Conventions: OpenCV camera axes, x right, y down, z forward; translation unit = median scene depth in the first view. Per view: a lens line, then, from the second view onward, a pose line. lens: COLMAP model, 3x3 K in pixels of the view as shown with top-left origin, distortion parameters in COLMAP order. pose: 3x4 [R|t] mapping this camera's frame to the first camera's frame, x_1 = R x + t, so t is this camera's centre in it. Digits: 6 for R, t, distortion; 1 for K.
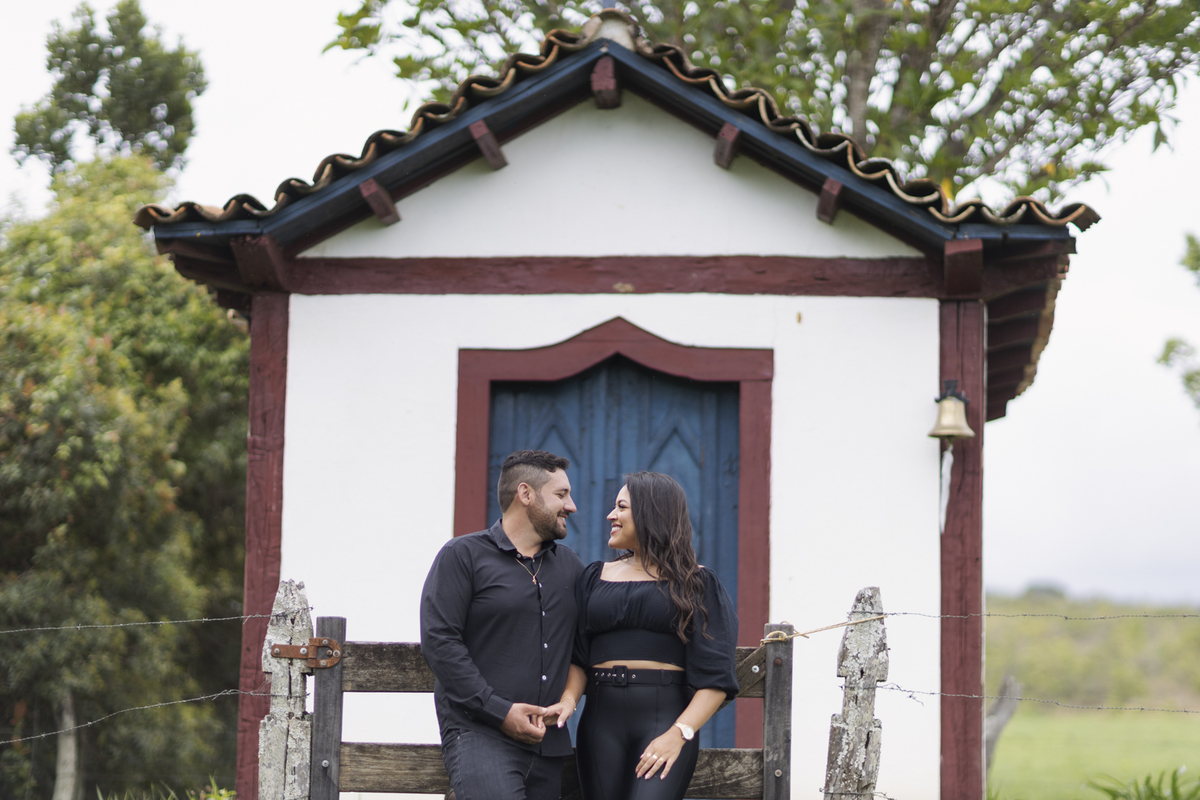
lens RADIAL K [[3189.6, 0, 596.0], [0, 3189.6, 338.2], [0, 0, 1]] dist [0.102118, -1.328799]
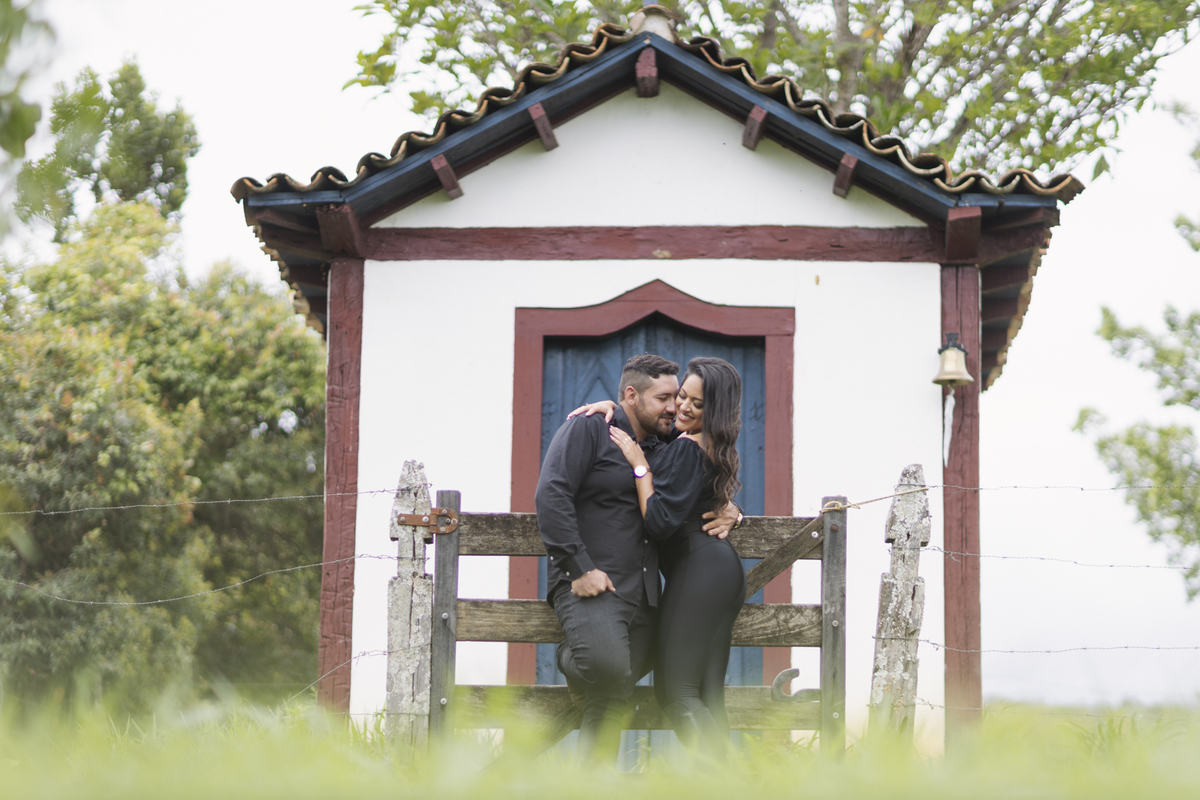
lens RADIAL K [[3088.9, 0, 603.4], [0, 3088.9, 326.7], [0, 0, 1]] dist [0.058489, 0.691331]
pose [[0.999486, 0.002694, 0.031939, -0.047790], [-0.001375, 0.999148, -0.041251, 0.056217], [-0.032022, 0.041186, 0.998638, -0.093725]]
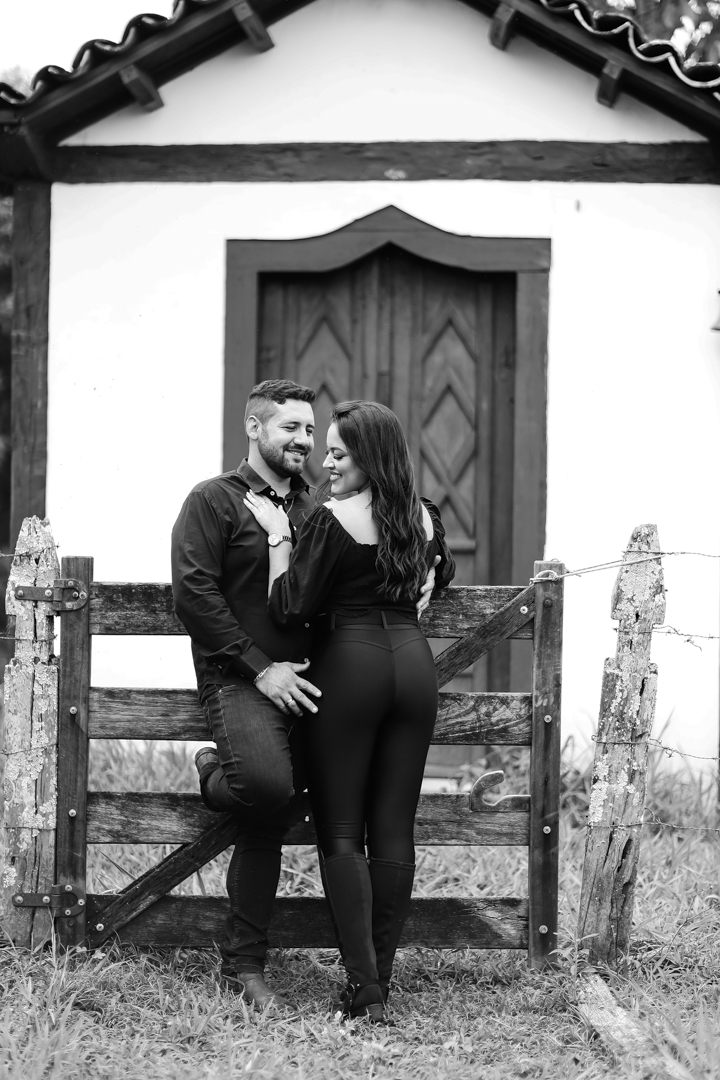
lens RADIAL K [[2965.7, 0, 308.4], [0, 2965.7, 539.2], [0, 0, 1]] dist [-0.009965, -0.262804]
pose [[0.999481, -0.004320, -0.031936, 0.010630], [0.008492, 0.991254, 0.131693, -0.025443], [0.031088, -0.131896, 0.990776, 0.098102]]
